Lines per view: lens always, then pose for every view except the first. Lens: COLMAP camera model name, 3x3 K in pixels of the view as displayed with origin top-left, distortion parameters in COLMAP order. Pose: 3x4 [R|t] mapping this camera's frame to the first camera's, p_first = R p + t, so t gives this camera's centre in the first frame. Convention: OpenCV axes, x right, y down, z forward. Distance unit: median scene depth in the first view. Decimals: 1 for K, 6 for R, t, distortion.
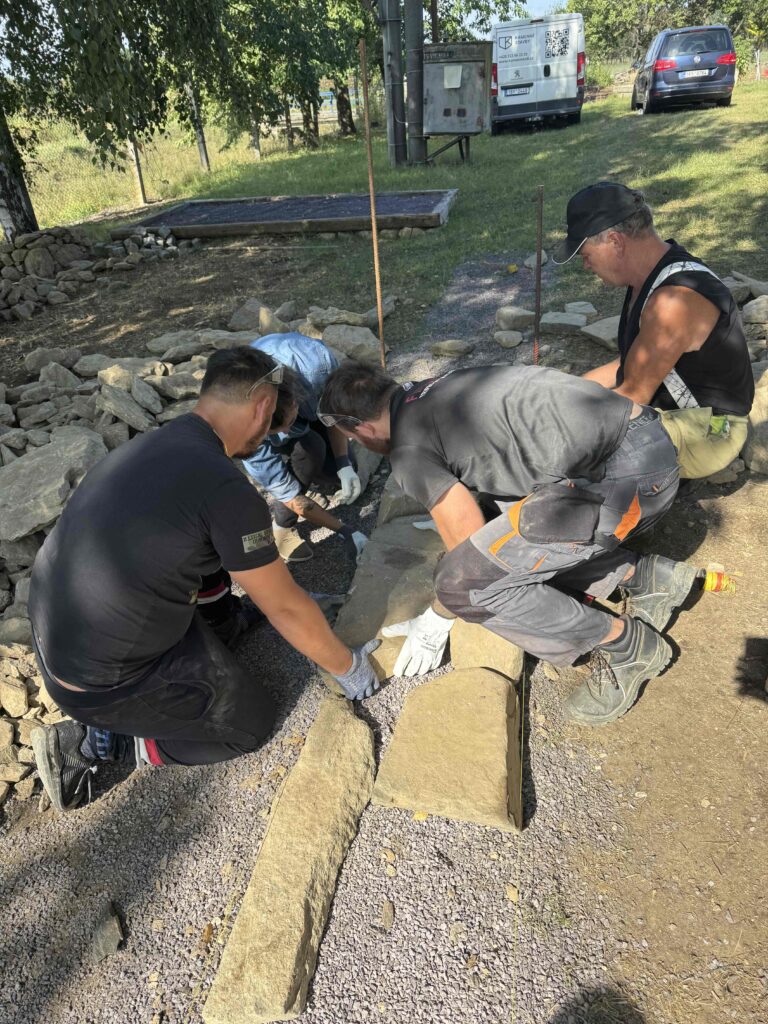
lens RADIAL K [[737.6, 0, 381.1], [0, 737.6, 510.6], [0, 0, 1]] dist [0.023980, -0.033114]
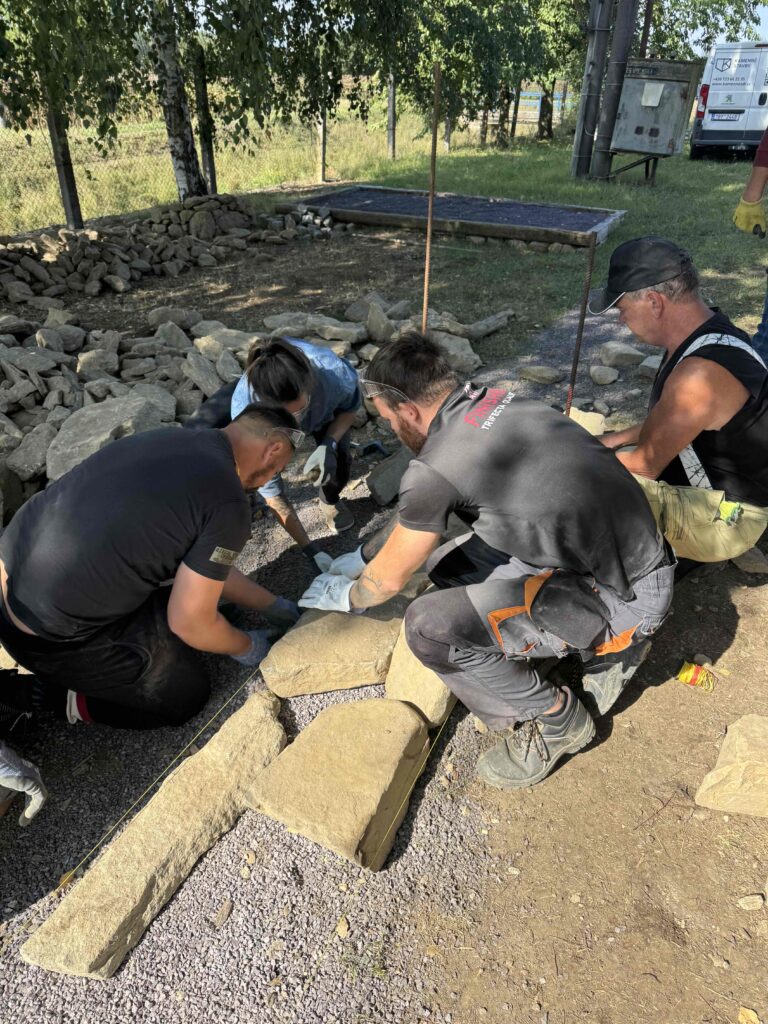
lens RADIAL K [[737.6, 0, 387.1], [0, 737.6, 509.9], [0, 0, 1]] dist [0.023980, -0.033114]
pose [[0.964345, 0.207148, -0.164707, 0.053628], [-0.206209, 0.978238, 0.022974, -0.014138], [0.165882, 0.011809, 0.986075, 0.002340]]
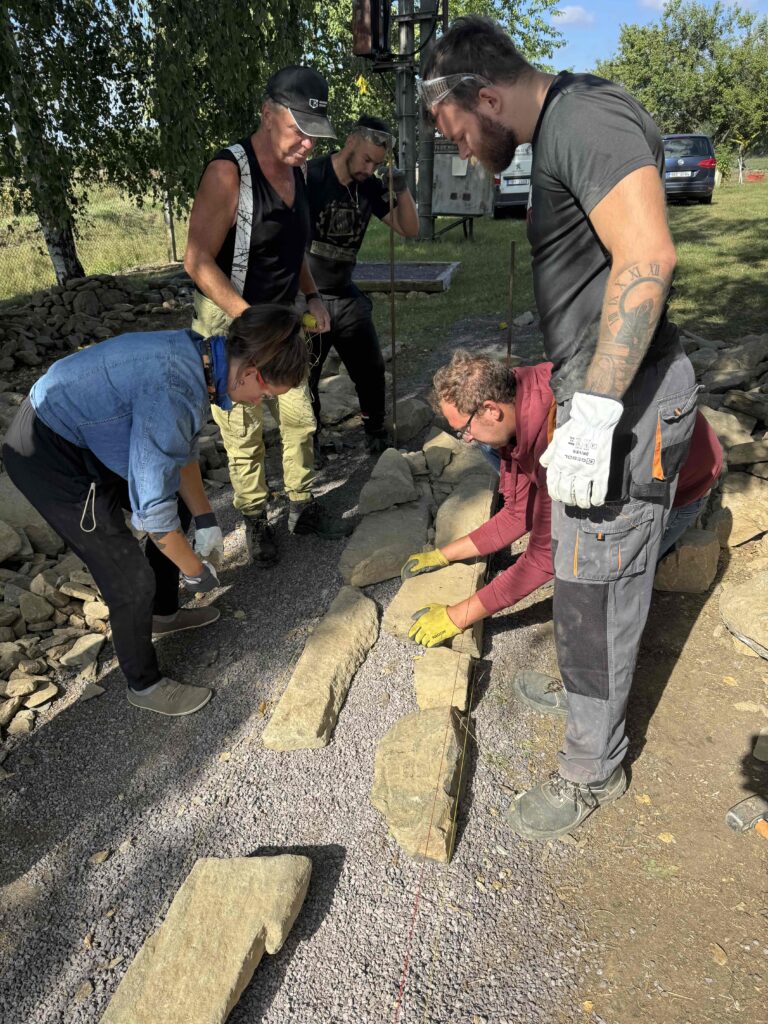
lens RADIAL K [[737.6, 0, 381.3], [0, 737.6, 506.1], [0, 0, 1]] dist [0.023980, -0.033114]
pose [[0.998799, 0.048643, 0.005852, -0.004985], [-0.047854, 0.994200, -0.096311, 0.058054], [-0.010503, 0.095915, 0.995334, -0.094986]]
